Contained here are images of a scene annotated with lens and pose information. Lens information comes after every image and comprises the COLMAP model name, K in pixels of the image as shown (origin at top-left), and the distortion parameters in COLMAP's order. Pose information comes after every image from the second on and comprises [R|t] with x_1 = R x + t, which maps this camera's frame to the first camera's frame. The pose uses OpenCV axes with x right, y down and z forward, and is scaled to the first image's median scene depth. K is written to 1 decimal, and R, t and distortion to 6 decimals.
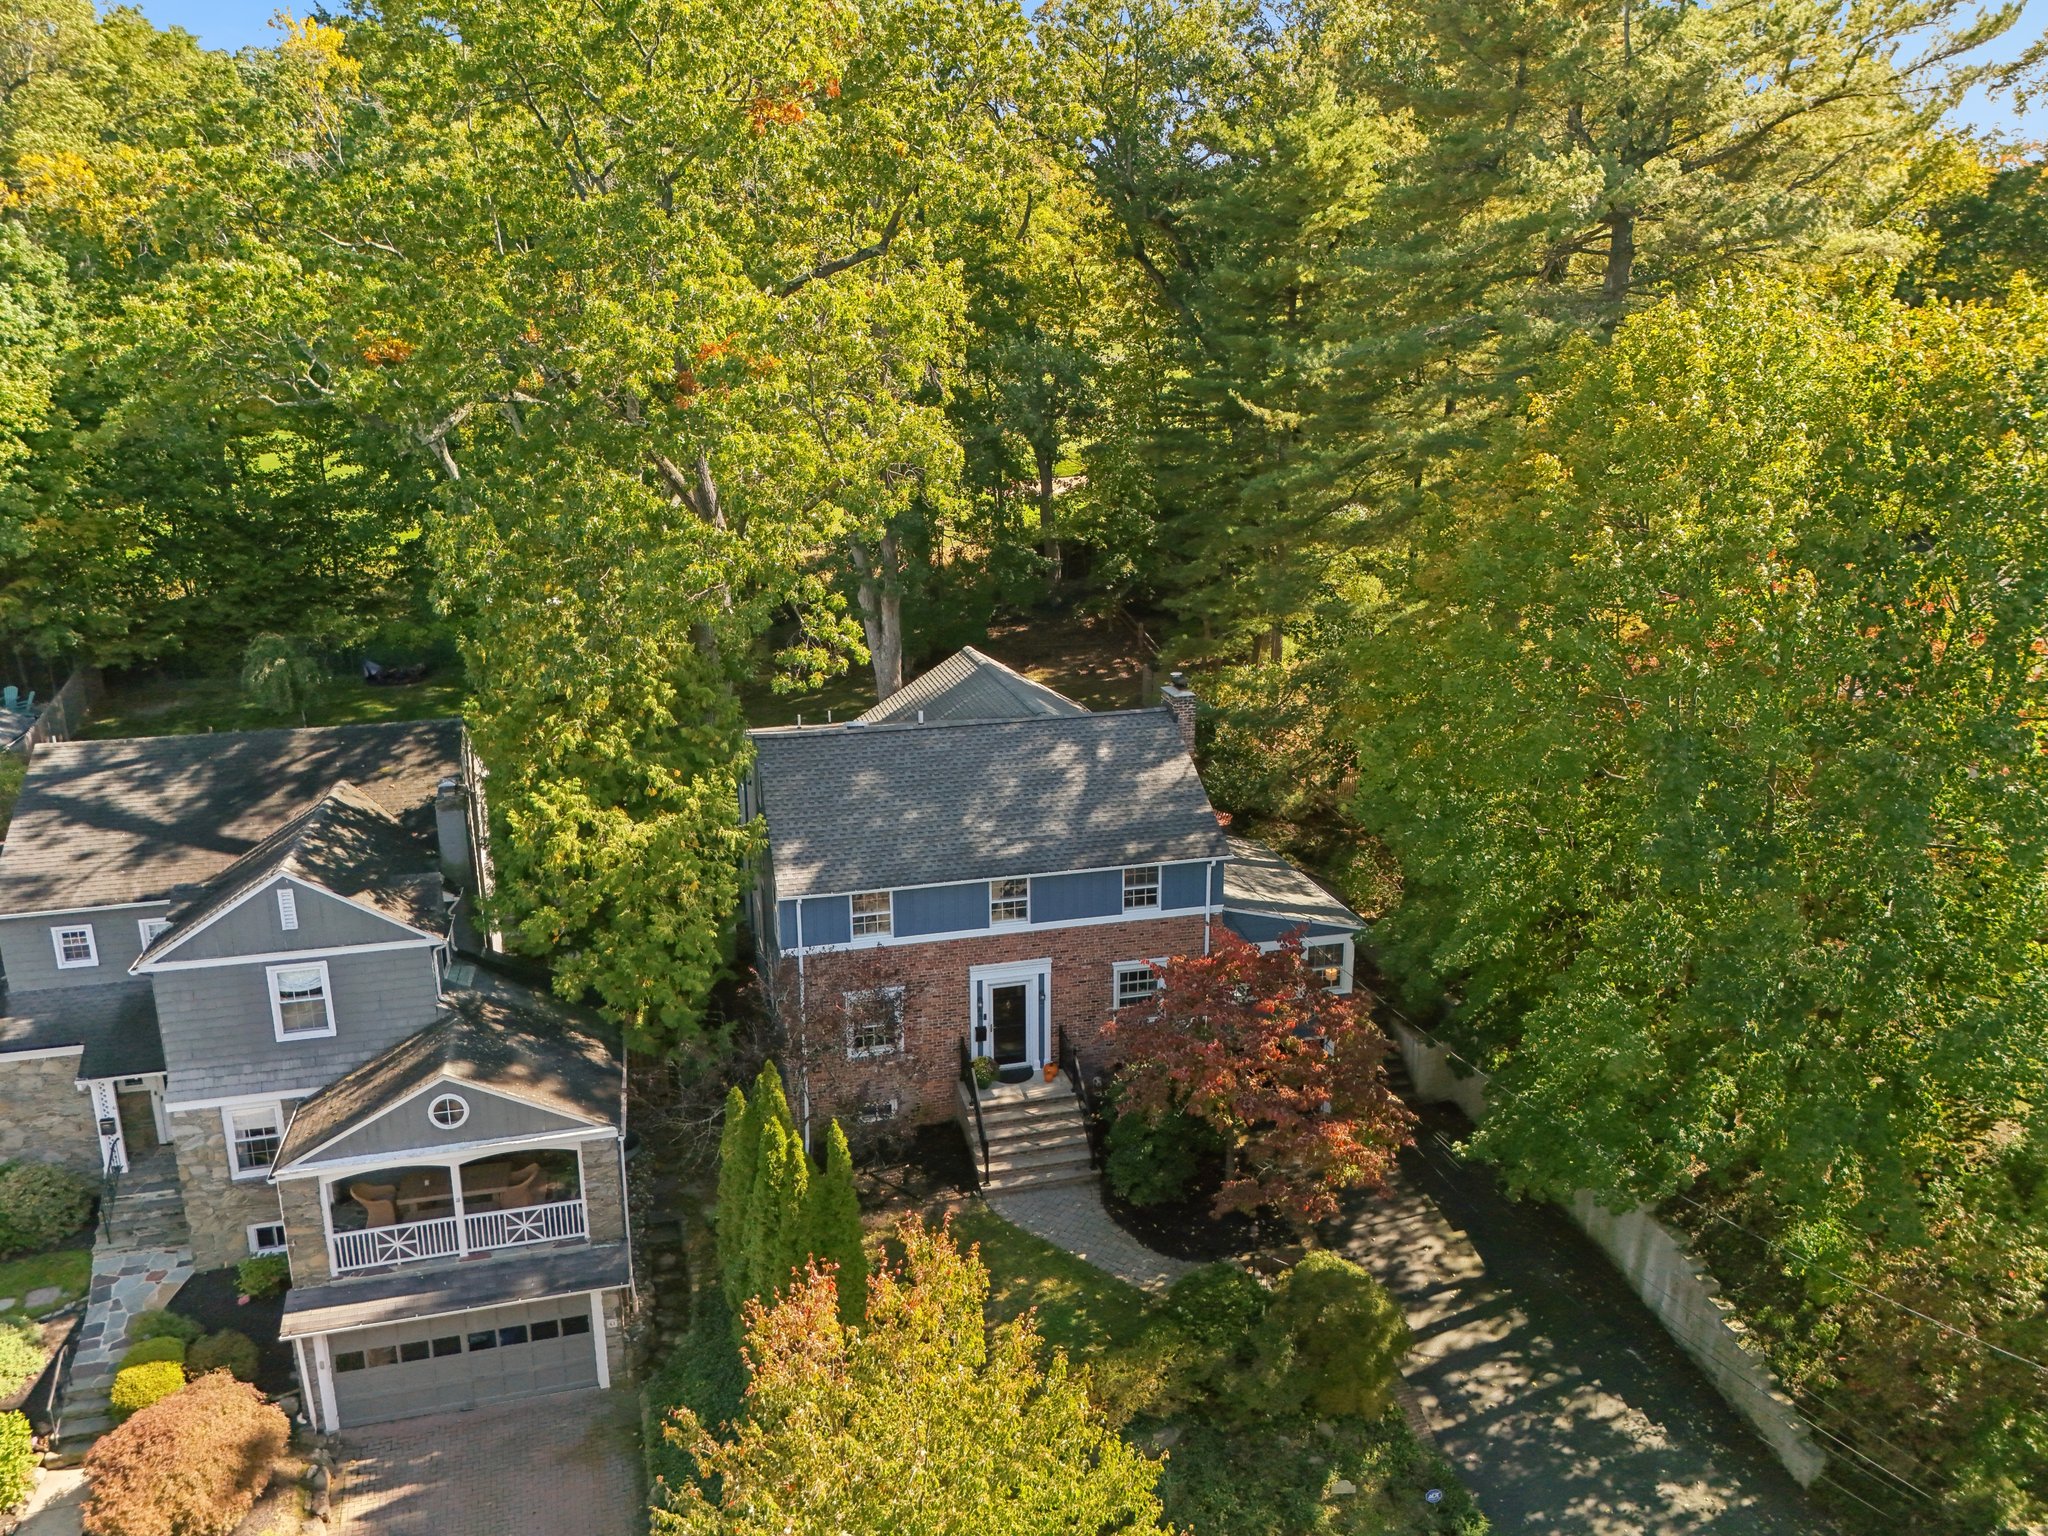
lens RADIAL K [[1447.9, 0, 1029.1], [0, 1447.9, 771.7], [0, 0, 1]] dist [0.010578, -0.001101]
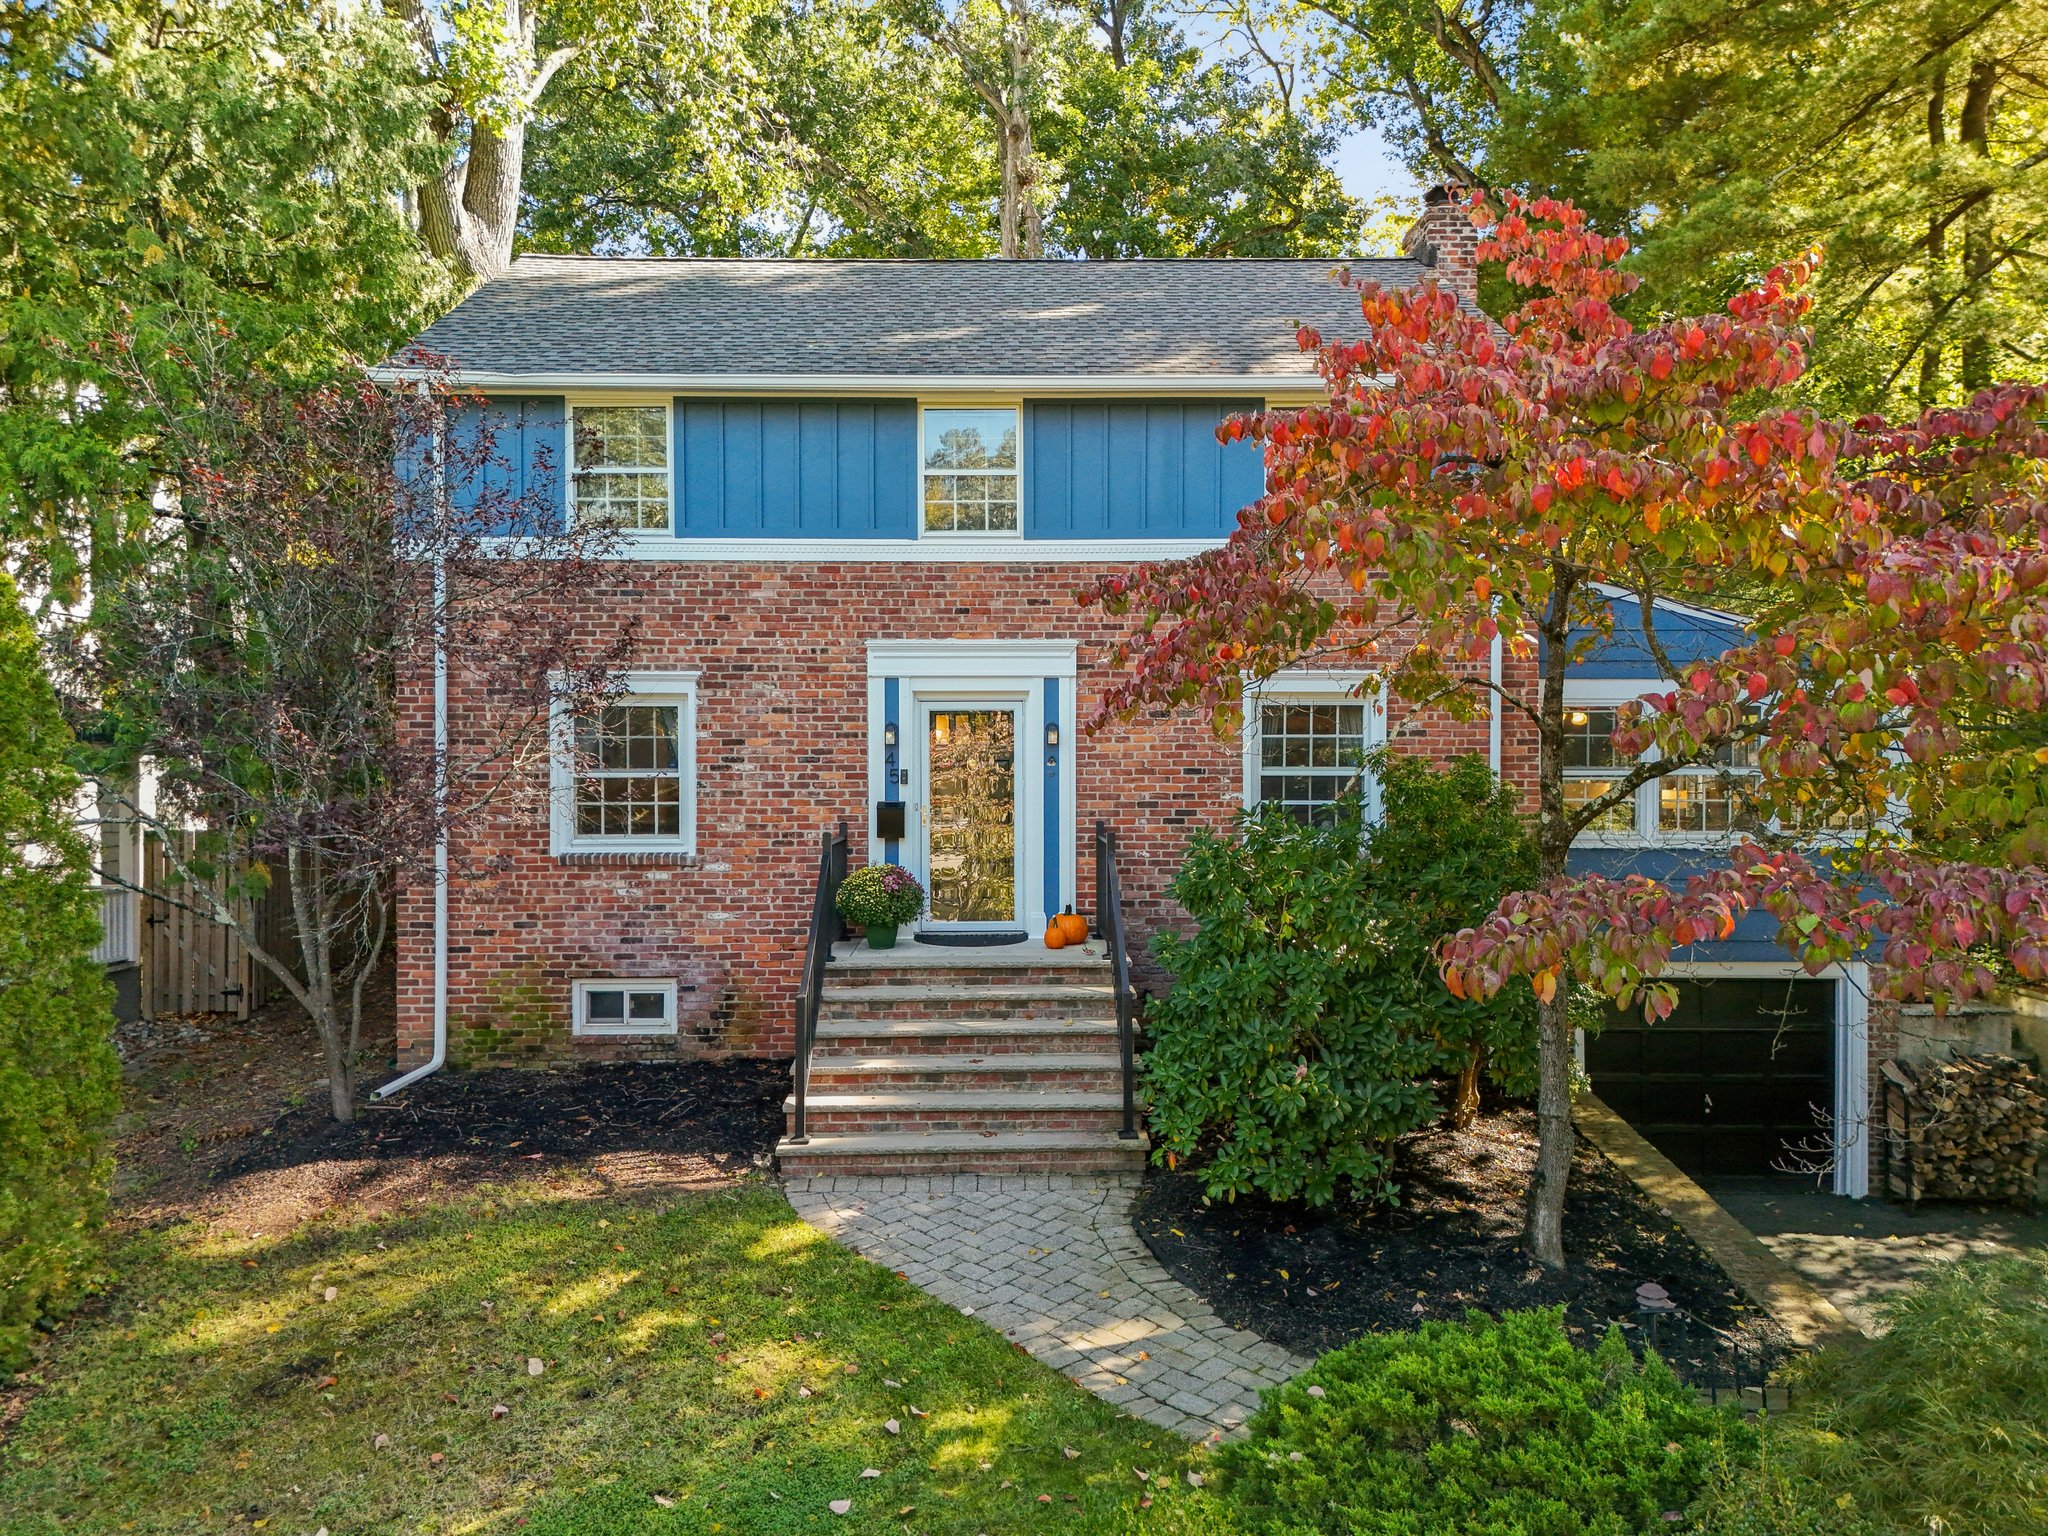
lens RADIAL K [[1447.9, 0, 1021.9], [0, 1447.9, 771.0], [0, 0, 1]] dist [0.010578, -0.001101]
pose [[0.970704, -0.000465, -0.240279, 0.097162], [-0.060526, 0.967278, -0.246392, 0.265599], [0.232531, 0.253717, 0.938913, 0.637567]]
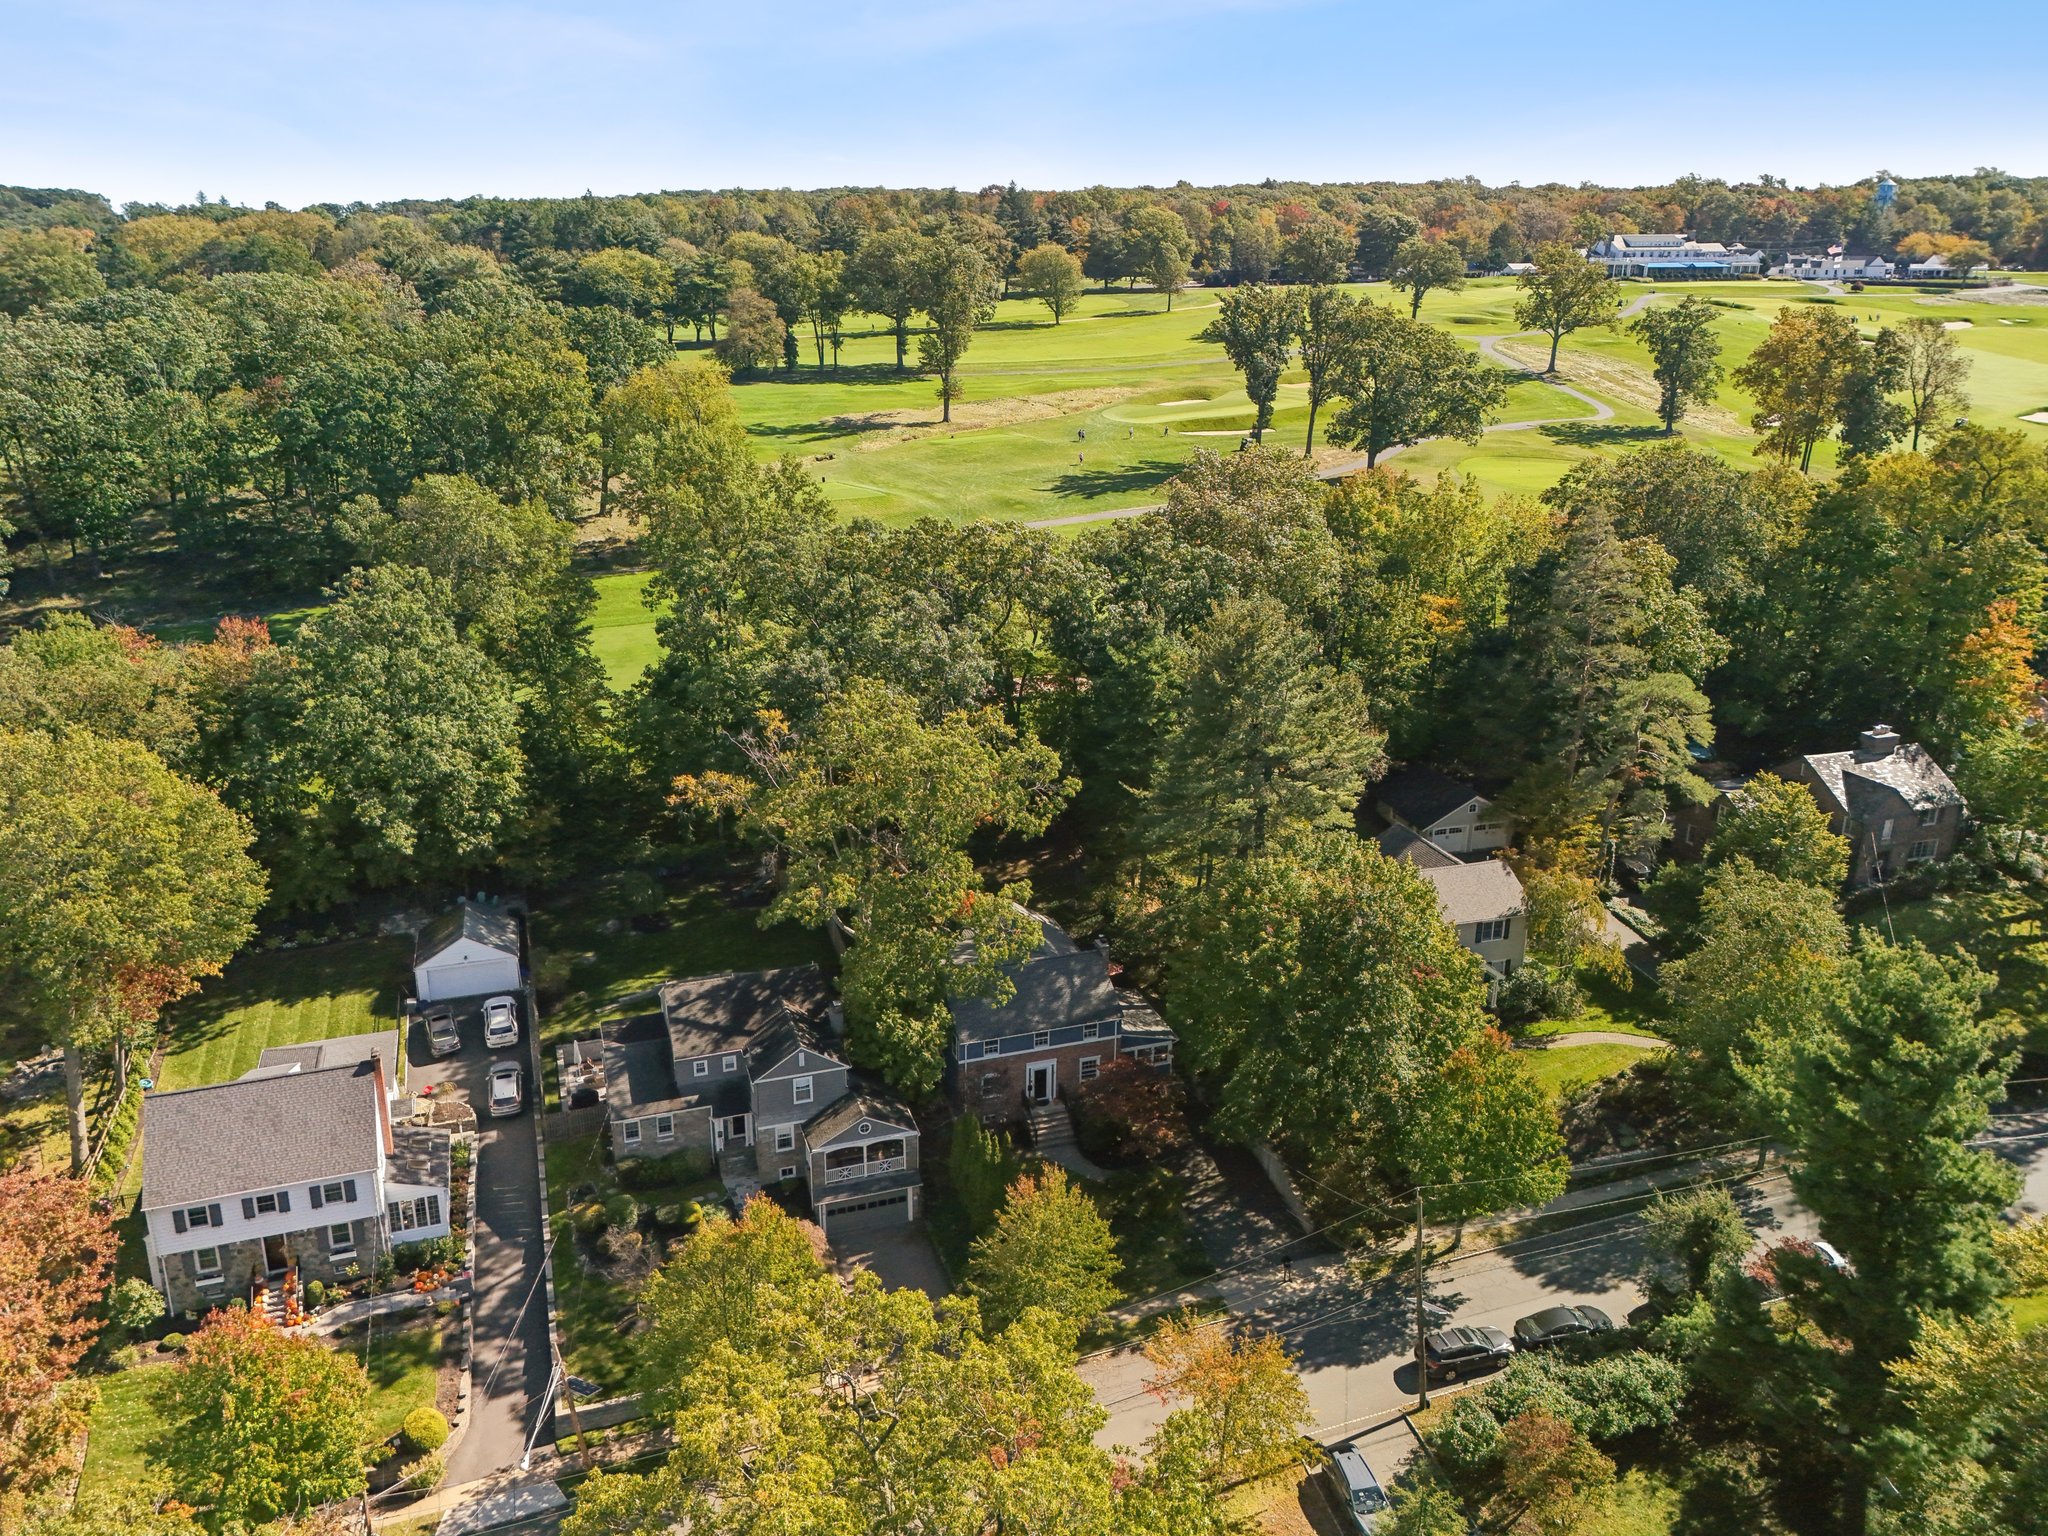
lens RADIAL K [[1447.9, 0, 1018.1], [0, 1447.9, 764.1], [0, 0, 1]] dist [0.010578, -0.001101]
pose [[0.996699, -0.009520, 0.080629, -0.263939], [0.005689, 0.998850, 0.047610, -0.535430], [-0.080989, -0.046994, 0.995607, -1.600322]]
